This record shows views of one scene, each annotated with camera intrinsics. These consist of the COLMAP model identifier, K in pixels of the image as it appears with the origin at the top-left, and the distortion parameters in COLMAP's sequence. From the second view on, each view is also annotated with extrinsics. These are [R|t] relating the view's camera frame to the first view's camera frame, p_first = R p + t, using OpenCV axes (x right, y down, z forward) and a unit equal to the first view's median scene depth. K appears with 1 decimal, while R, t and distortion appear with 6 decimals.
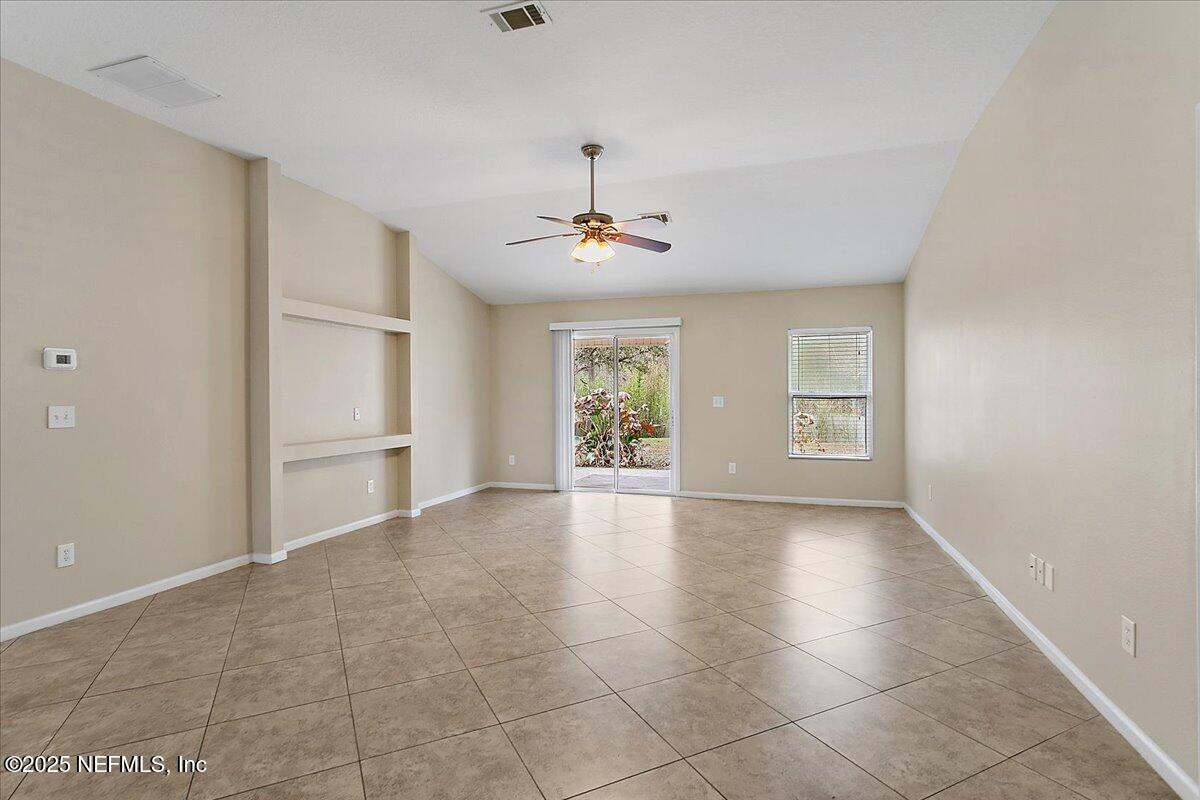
lens RADIAL K [[592.8, 0, 600.0], [0, 592.8, 400.0], [0, 0, 1]] dist [-0.000043, 0.000268]
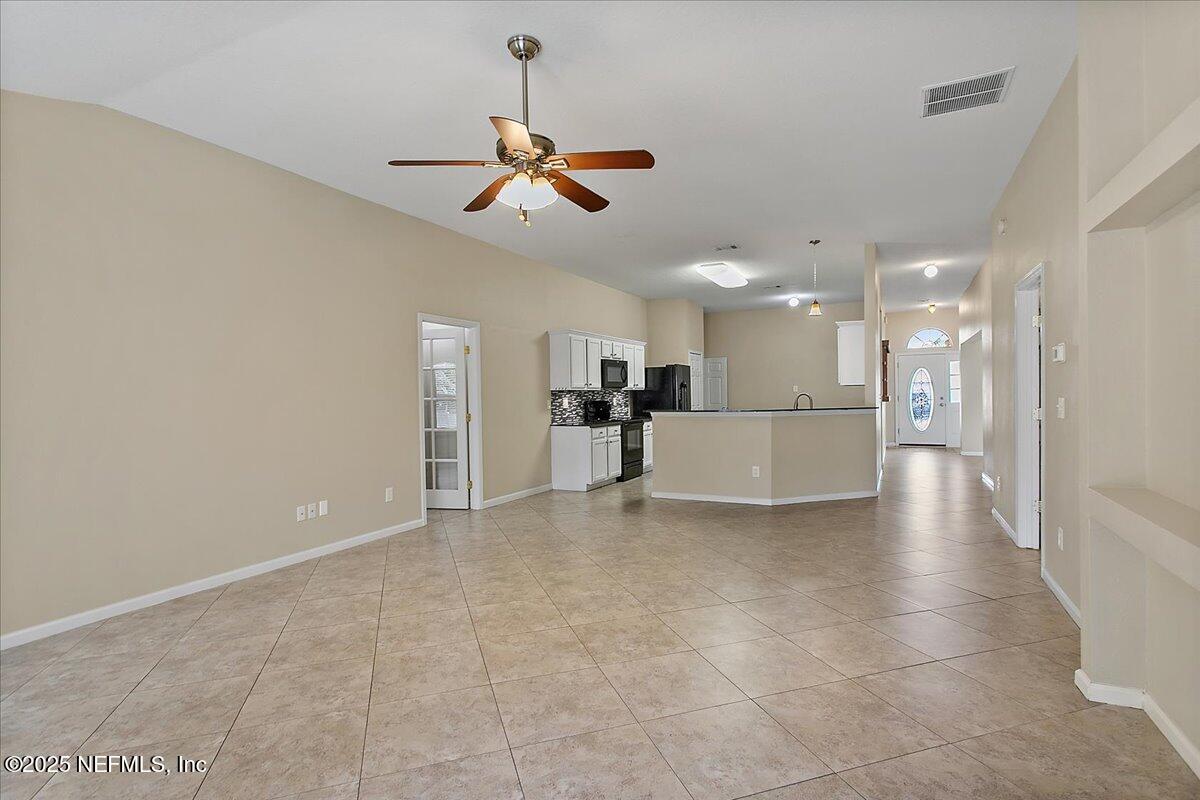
lens RADIAL K [[592.8, 0, 600.0], [0, 592.8, 400.0], [0, 0, 1]] dist [-0.000043, 0.000268]
pose [[-0.988480, 0.022040, 0.149741, -0.186683], [0.024970, 0.999531, 0.017716, -0.017649], [-0.149280, 0.021251, -0.988567, 1.596421]]
